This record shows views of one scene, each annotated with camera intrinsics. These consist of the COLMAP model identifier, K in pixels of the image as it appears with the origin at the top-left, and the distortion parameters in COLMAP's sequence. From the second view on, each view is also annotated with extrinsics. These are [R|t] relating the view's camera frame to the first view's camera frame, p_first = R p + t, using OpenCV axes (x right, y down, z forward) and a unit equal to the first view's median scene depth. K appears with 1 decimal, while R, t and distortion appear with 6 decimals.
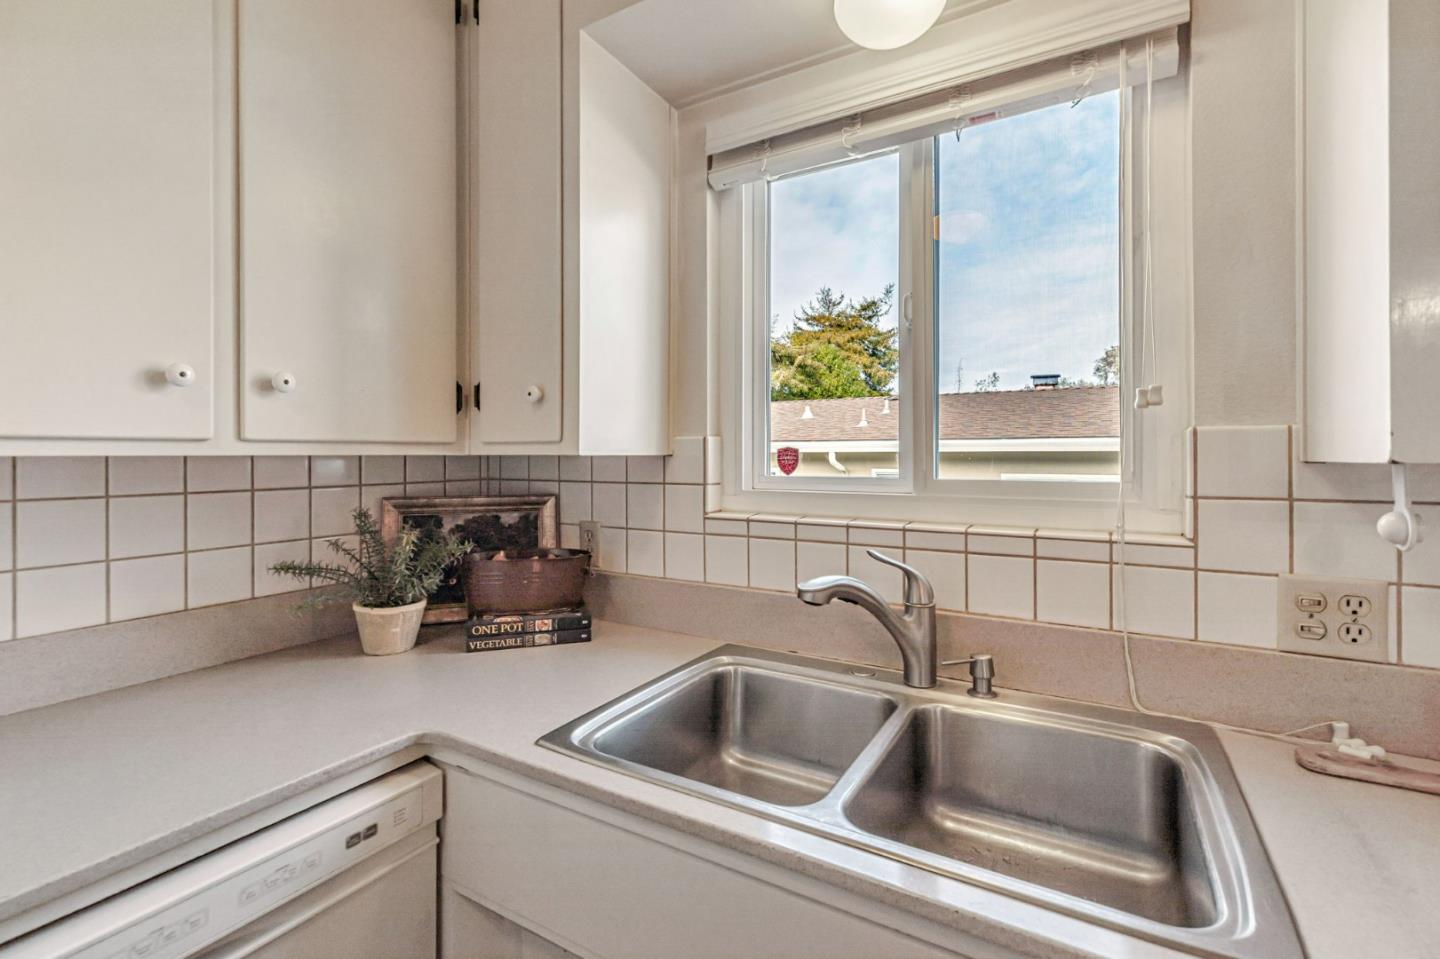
lens RADIAL K [[649.8, 0, 713.8], [0, 649.8, 454.7], [0, 0, 1]] dist [0.000918, -0.000332]
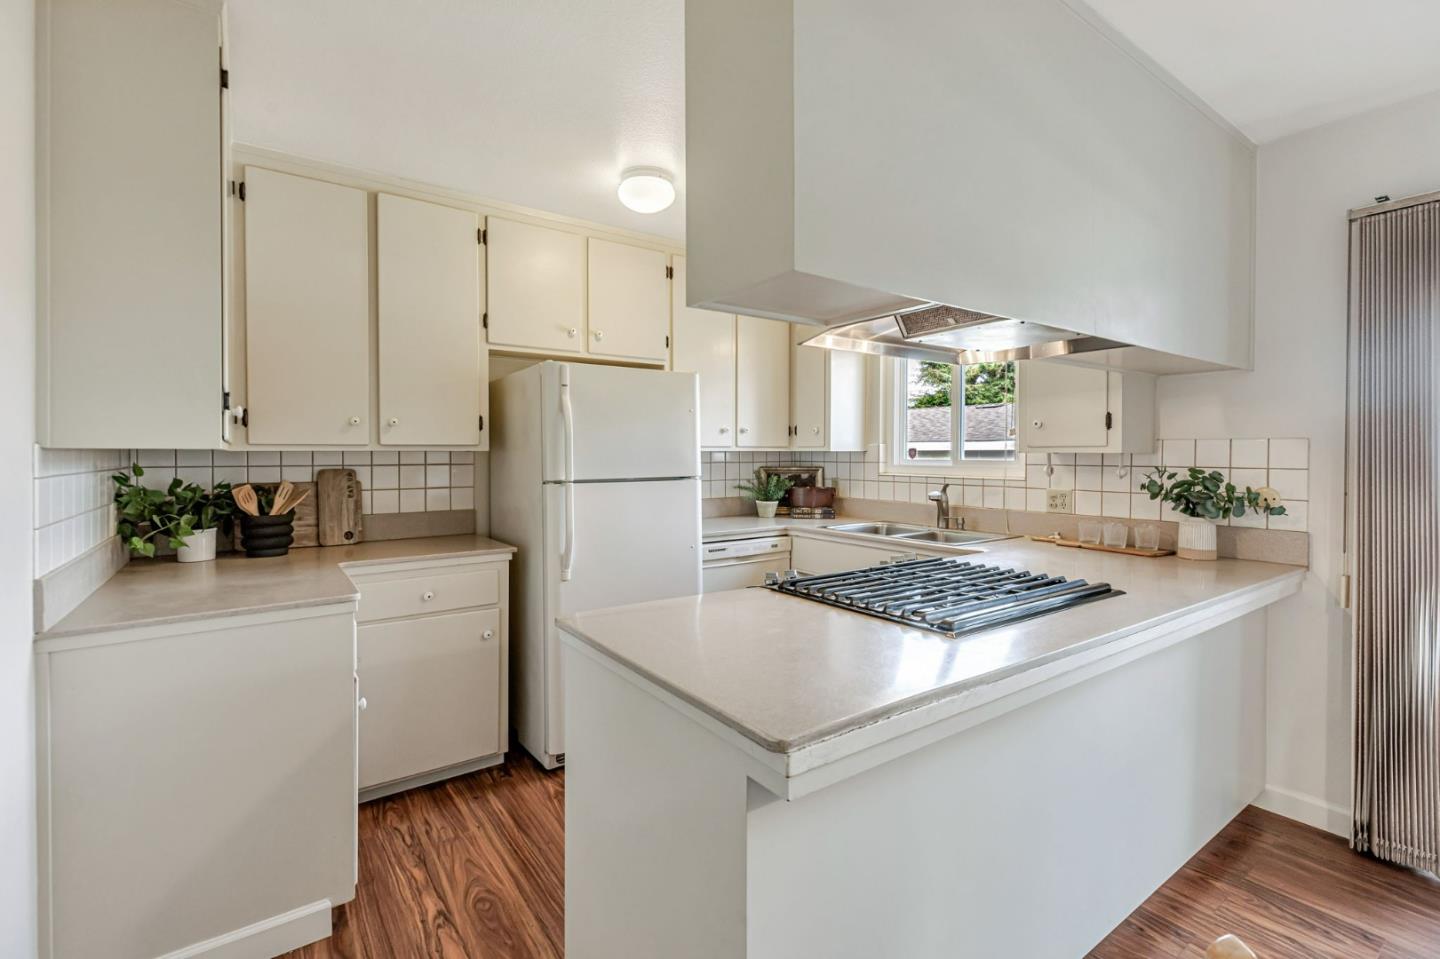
lens RADIAL K [[648.2, 0, 712.4], [0, 648.2, 449.2], [0, 0, 1]] dist [-0.000159, -0.000568]
pose [[0.917852, -0.000162, -0.396923, 0.421283], [-0.001617, 0.999990, -0.004148, 0.004810], [0.396919, 0.004449, 0.917843, -1.716088]]
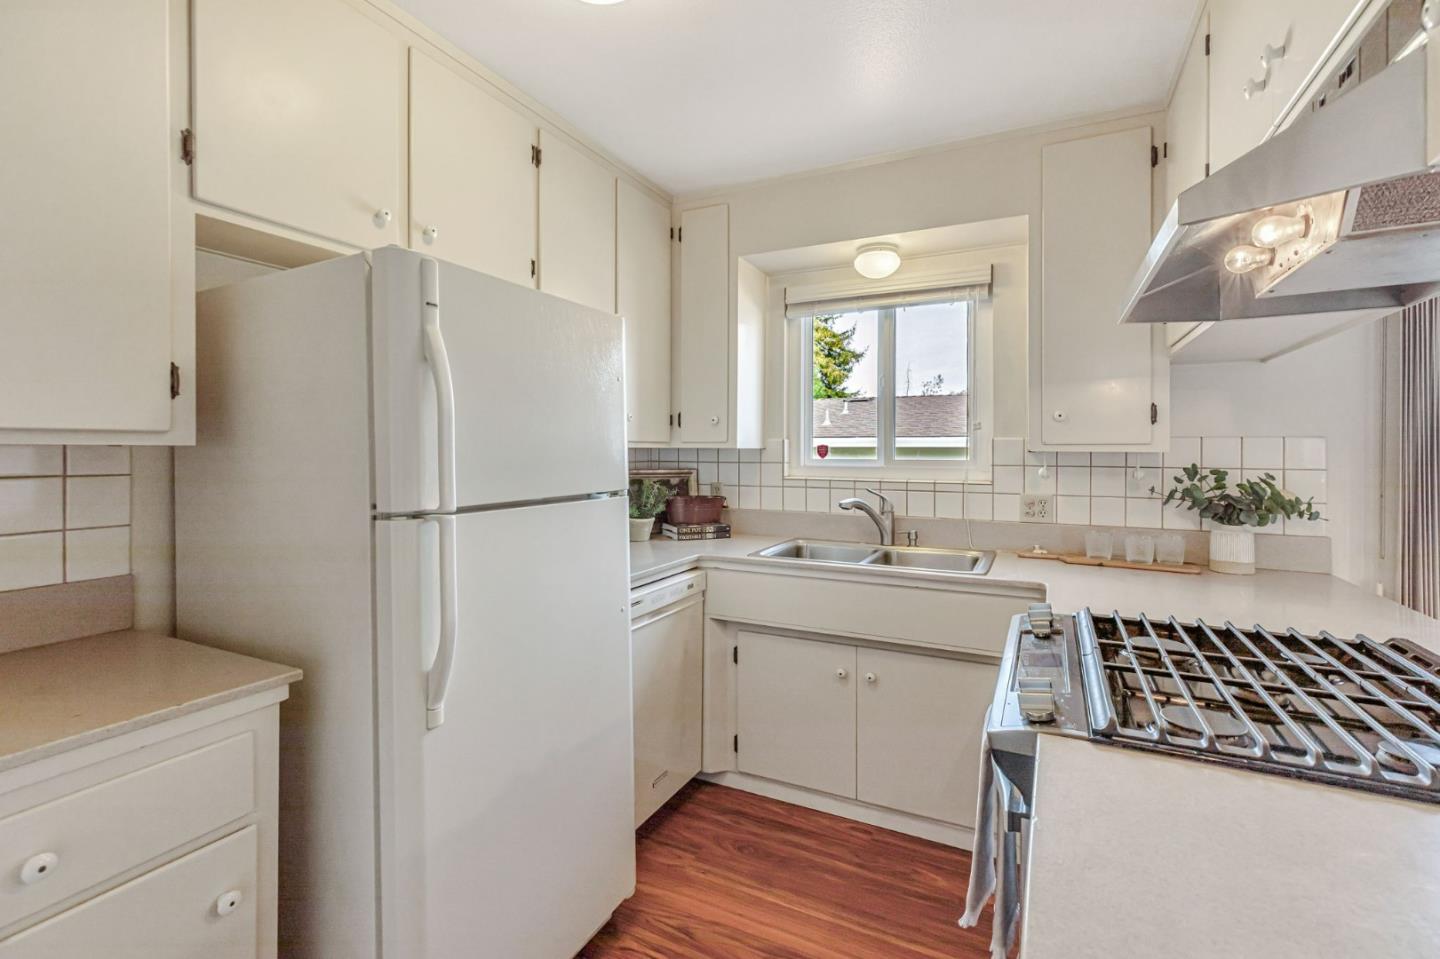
lens RADIAL K [[648.2, 0, 712.4], [0, 648.2, 449.2], [0, 0, 1]] dist [-0.000159, -0.000568]
pose [[0.997686, 0.004734, 0.067821, -0.388375], [-0.004727, 0.999989, -0.000261, 0.004822], [-0.067822, -0.000060, 0.997697, -1.060300]]
